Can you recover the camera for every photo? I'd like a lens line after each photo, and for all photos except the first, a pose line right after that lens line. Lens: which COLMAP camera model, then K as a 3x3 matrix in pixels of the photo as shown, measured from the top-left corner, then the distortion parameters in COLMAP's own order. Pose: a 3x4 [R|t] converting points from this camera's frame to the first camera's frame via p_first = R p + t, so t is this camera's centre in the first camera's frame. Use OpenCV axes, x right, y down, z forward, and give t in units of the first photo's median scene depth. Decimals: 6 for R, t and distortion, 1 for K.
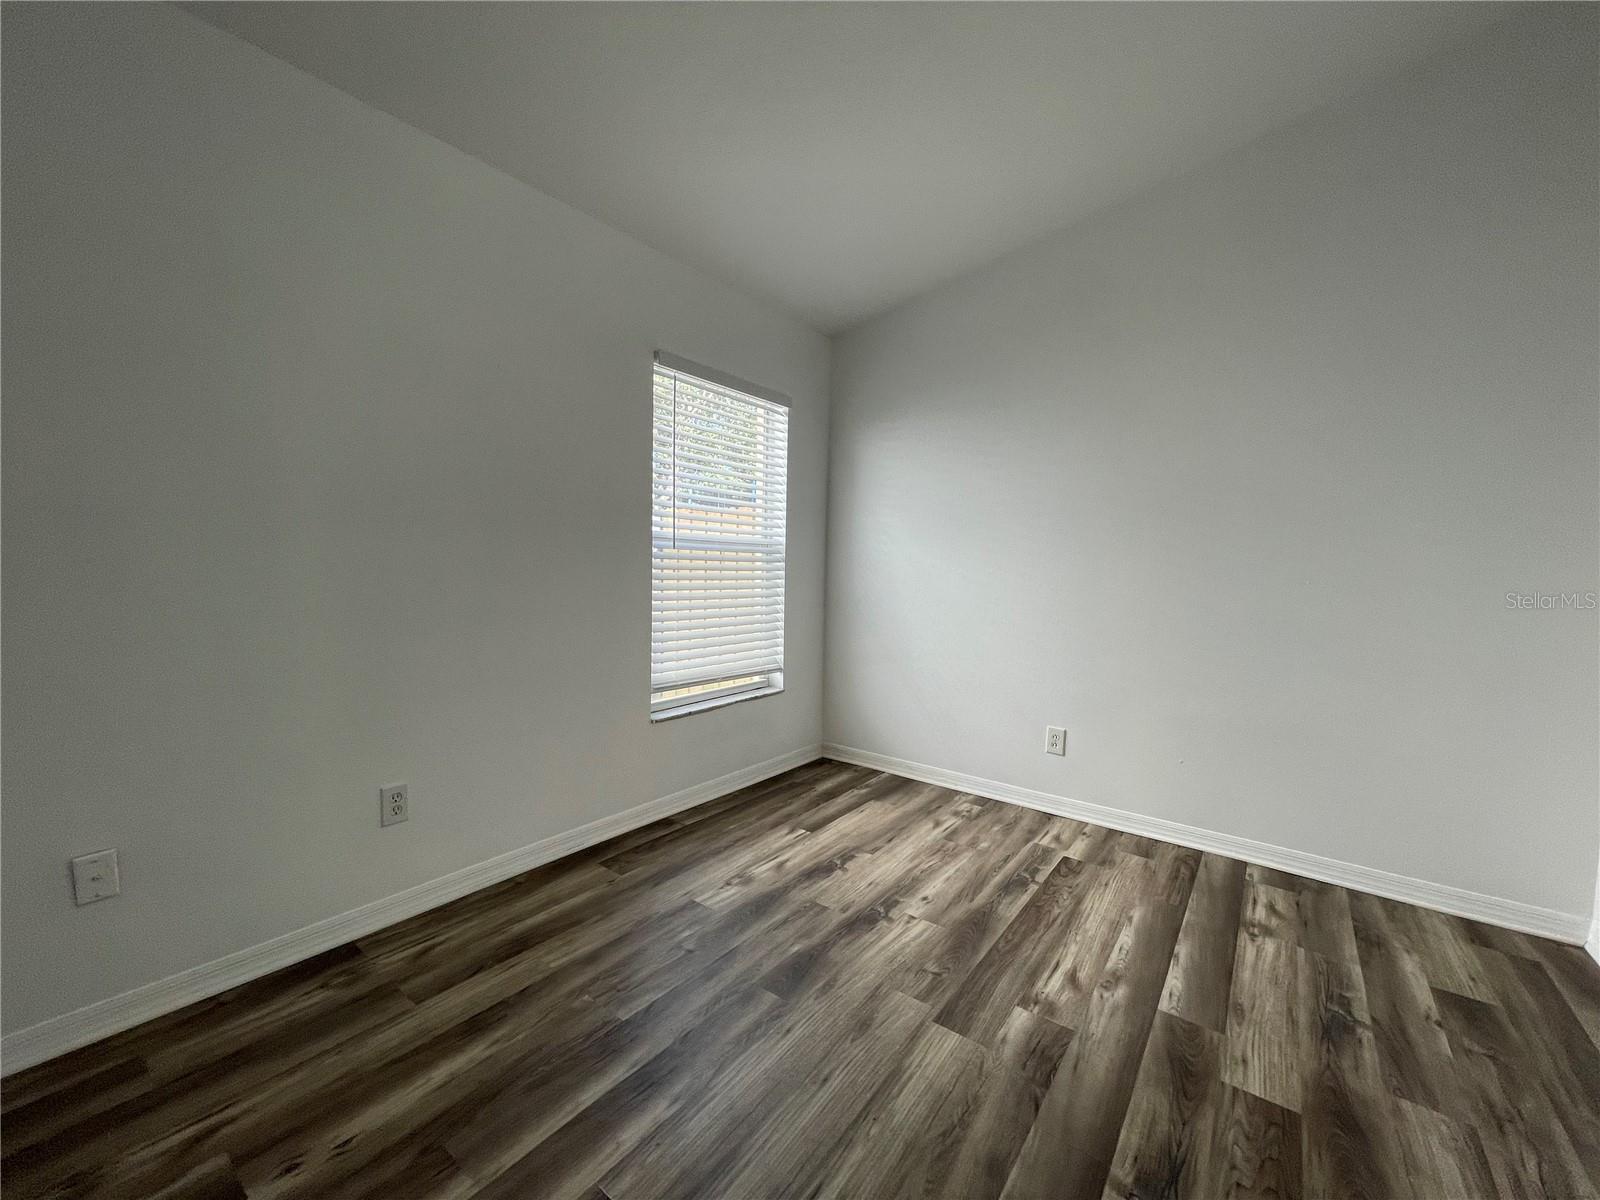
lens RADIAL K [[649.6, 0, 804.9], [0, 649.6, 586.9], [0, 0, 1]] dist [-0.004519, 0.002963]
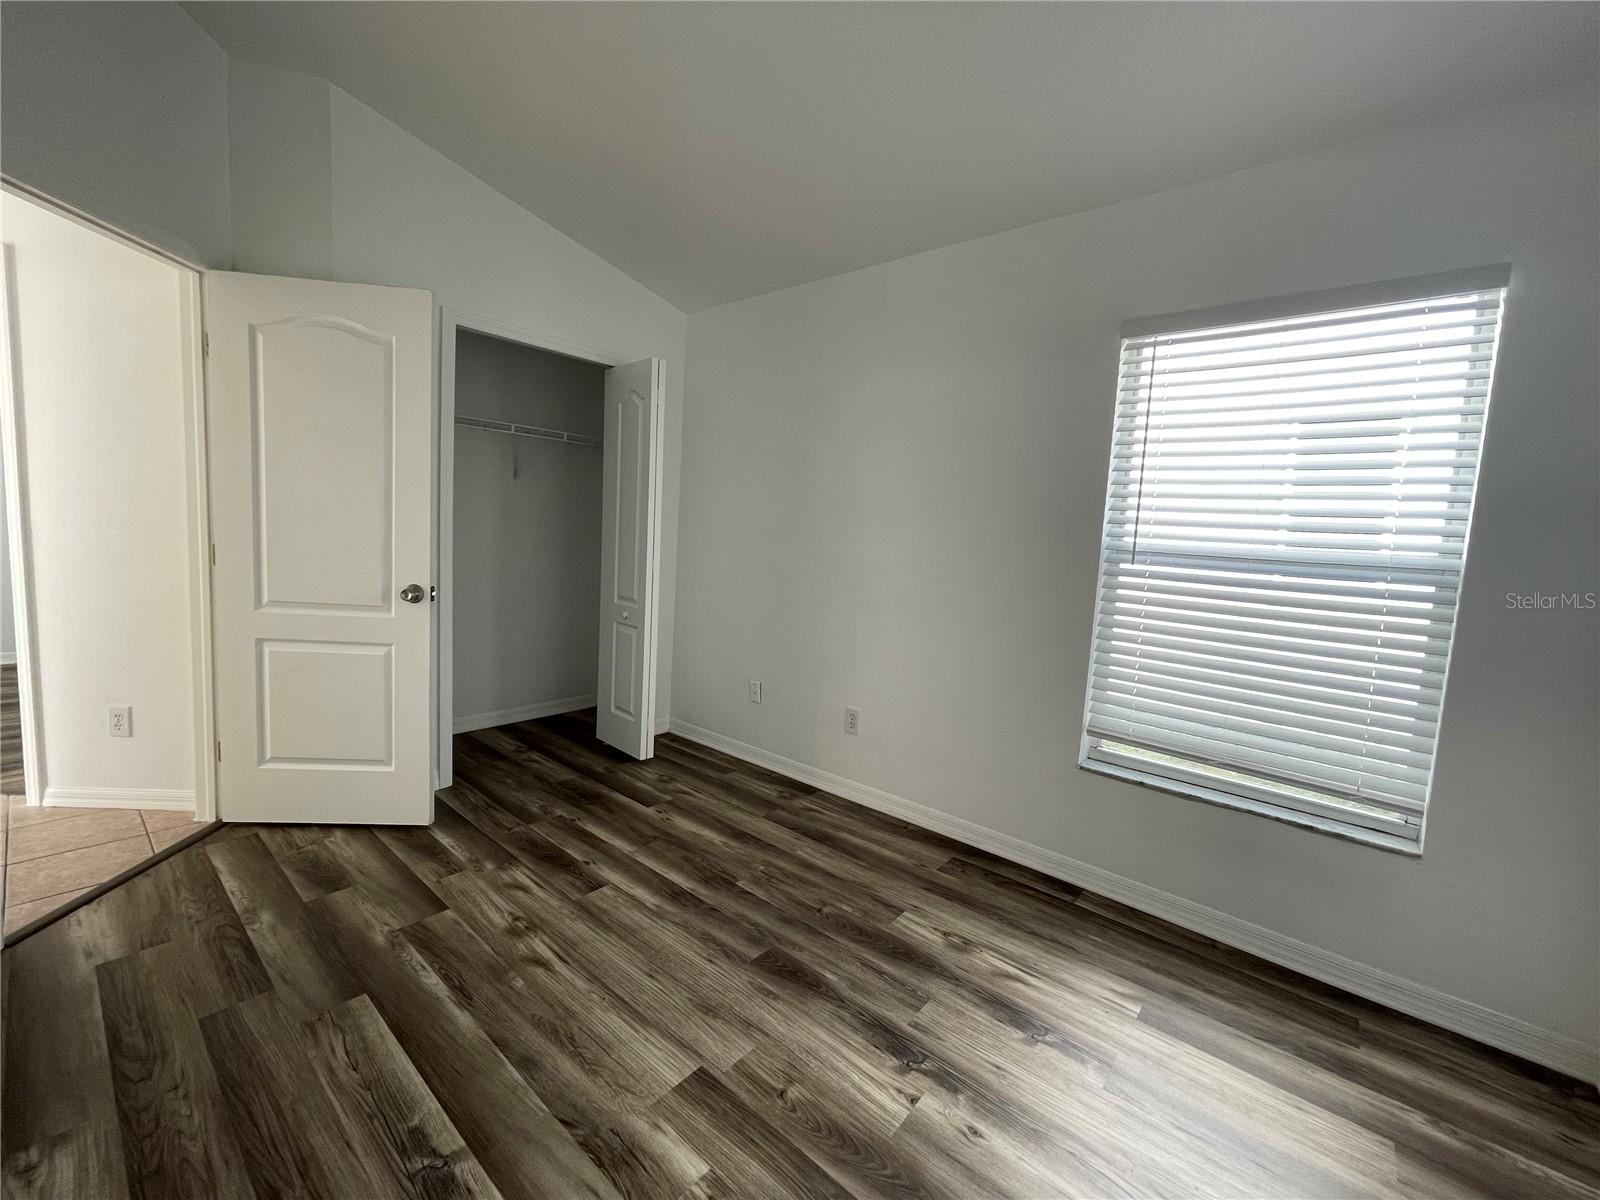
lens RADIAL K [[649.6, 0, 786.4], [0, 649.6, 583.5], [0, 0, 1]] dist [-0.004519, 0.002963]
pose [[-0.066621, 0.050413, -0.996504, 0.957695], [-0.098623, 0.993499, 0.056854, -0.060717], [0.992892, 0.102066, -0.061216, 0.995804]]
